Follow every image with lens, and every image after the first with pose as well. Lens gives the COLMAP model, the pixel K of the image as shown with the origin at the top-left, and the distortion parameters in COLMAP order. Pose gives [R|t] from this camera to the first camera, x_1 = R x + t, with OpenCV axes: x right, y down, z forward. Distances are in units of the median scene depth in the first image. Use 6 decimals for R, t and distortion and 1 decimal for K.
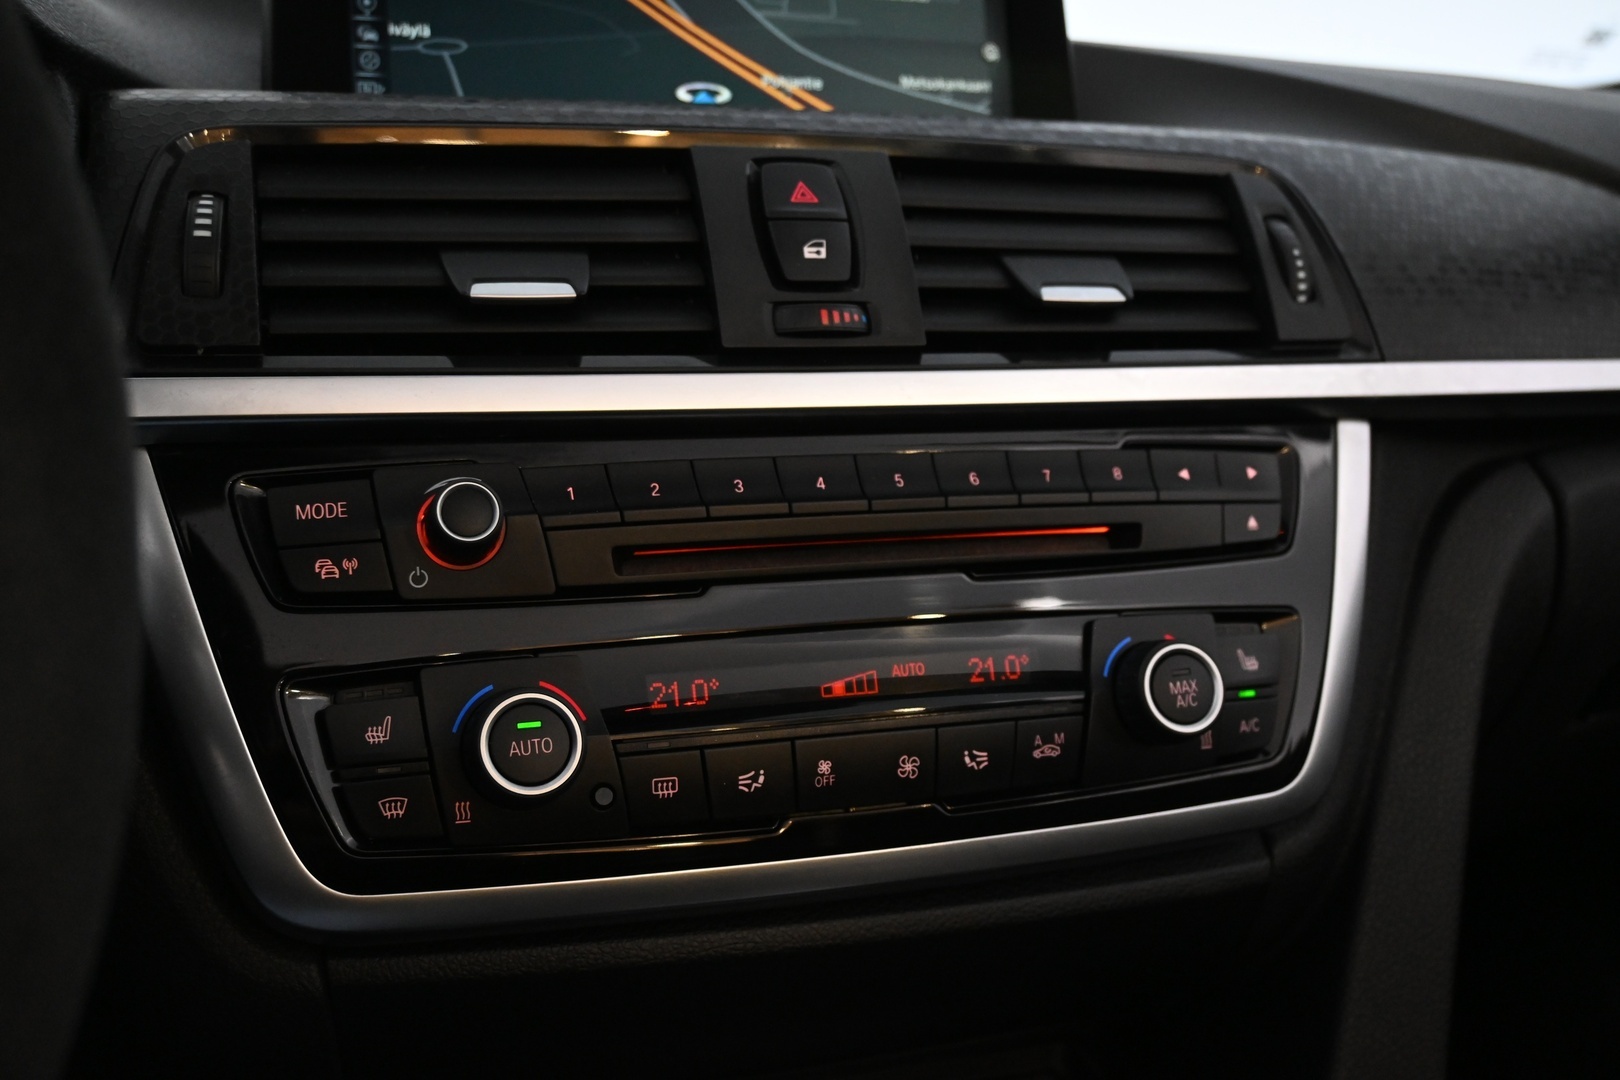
lens RADIAL K [[1619.0, 0, 811.8], [0, 1619.0, 537.9], [0, 0, 1]] dist [-0.001399, 0.000000]
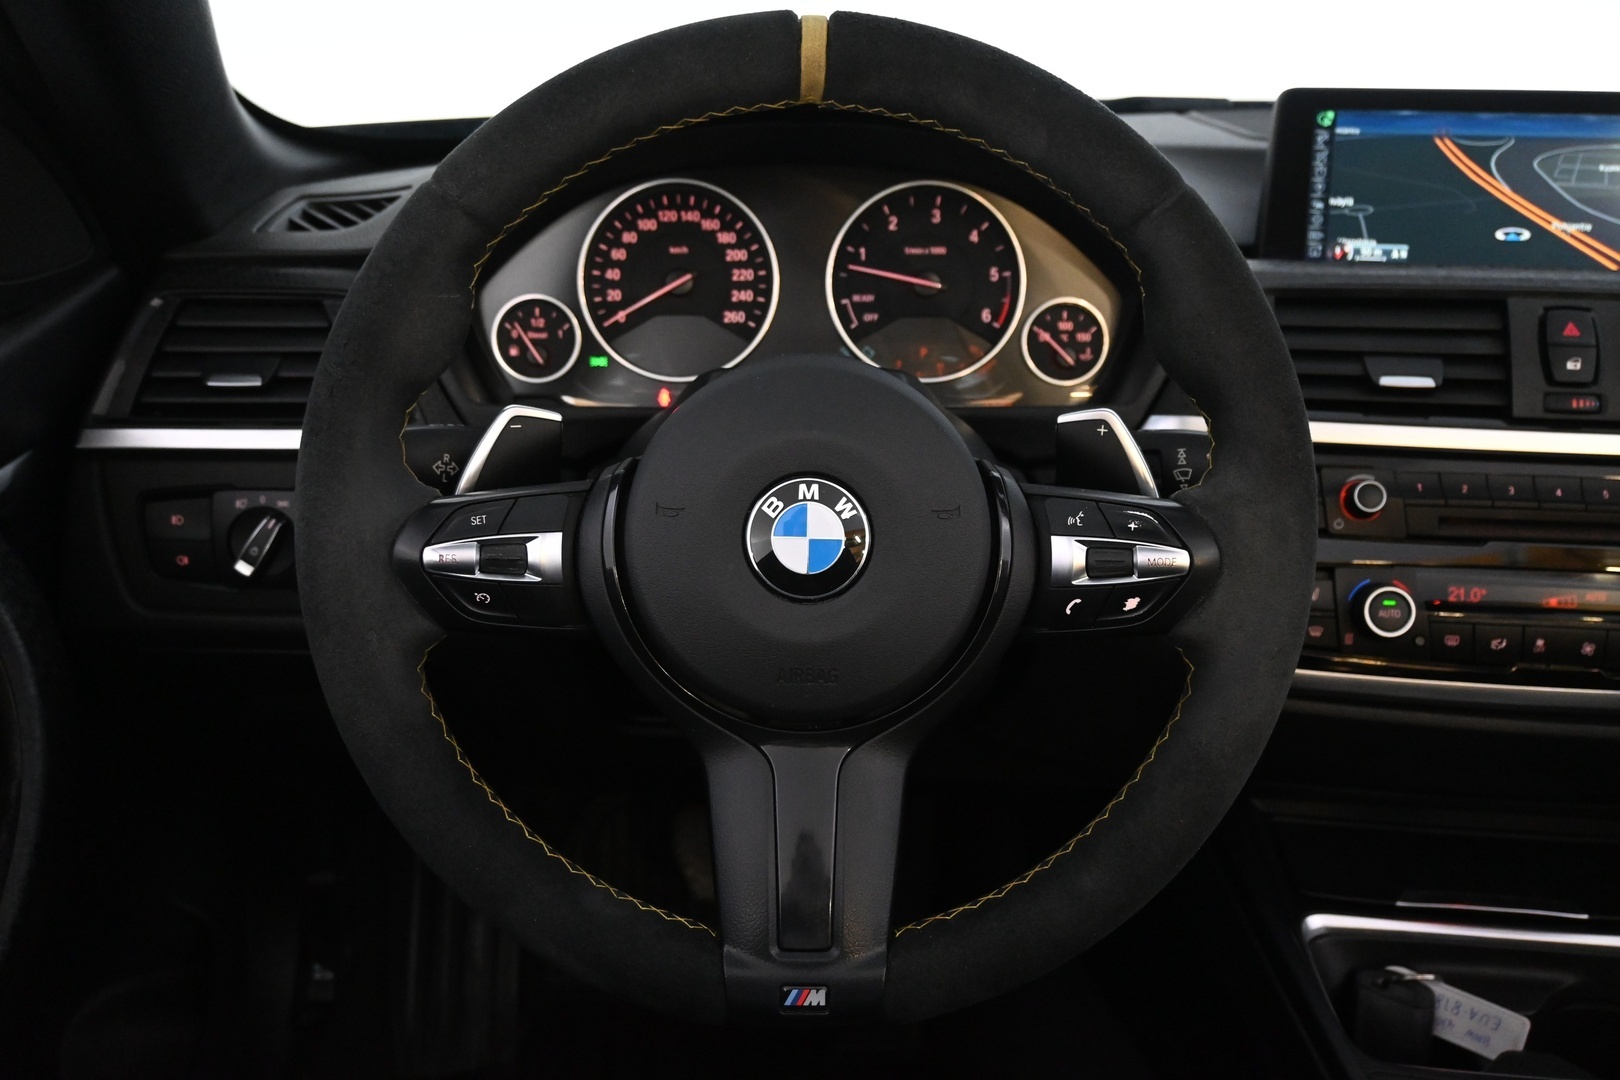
lens RADIAL K [[1530.4, 0, 817.9], [0, 1530.4, 542.2], [0, 0, 1]] dist [-0.004469, 0.000000]
pose [[0.909128, 0.129044, -0.396023, -0.064378], [-0.074902, 0.985947, 0.149323, -0.172967], [0.409727, -0.106091, 0.906018, -0.930442]]
